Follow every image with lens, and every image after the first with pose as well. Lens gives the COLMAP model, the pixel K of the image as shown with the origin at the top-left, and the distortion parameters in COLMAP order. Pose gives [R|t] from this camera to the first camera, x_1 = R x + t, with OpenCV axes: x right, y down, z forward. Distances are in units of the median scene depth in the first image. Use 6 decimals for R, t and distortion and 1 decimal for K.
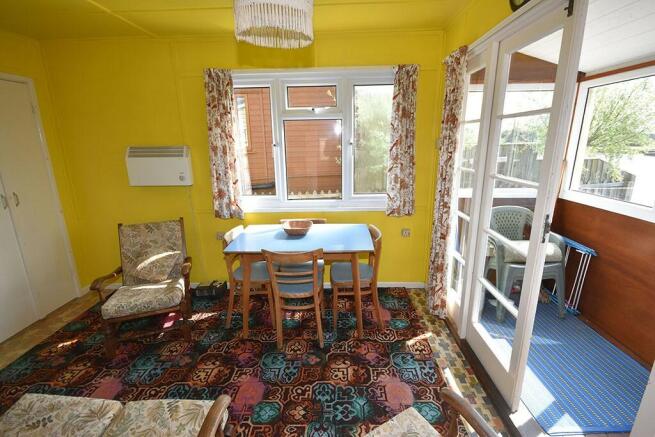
lens RADIAL K [[298.4, 0, 328.2], [0, 298.4, 217.5], [0, 0, 1]] dist [-0.001819, -0.001328]
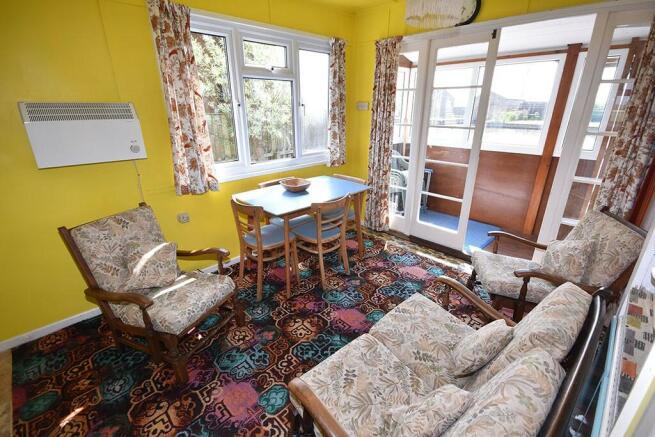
lens RADIAL K [[298.4, 0, 328.5], [0, 298.4, 218.8], [0, 0, 1]] dist [-0.001819, -0.001328]
pose [[0.695548, -0.236950, 0.678283, -0.756122], [0.168308, 0.971520, 0.166797, -0.006733], [-0.698488, -0.001855, 0.715619, 0.153600]]
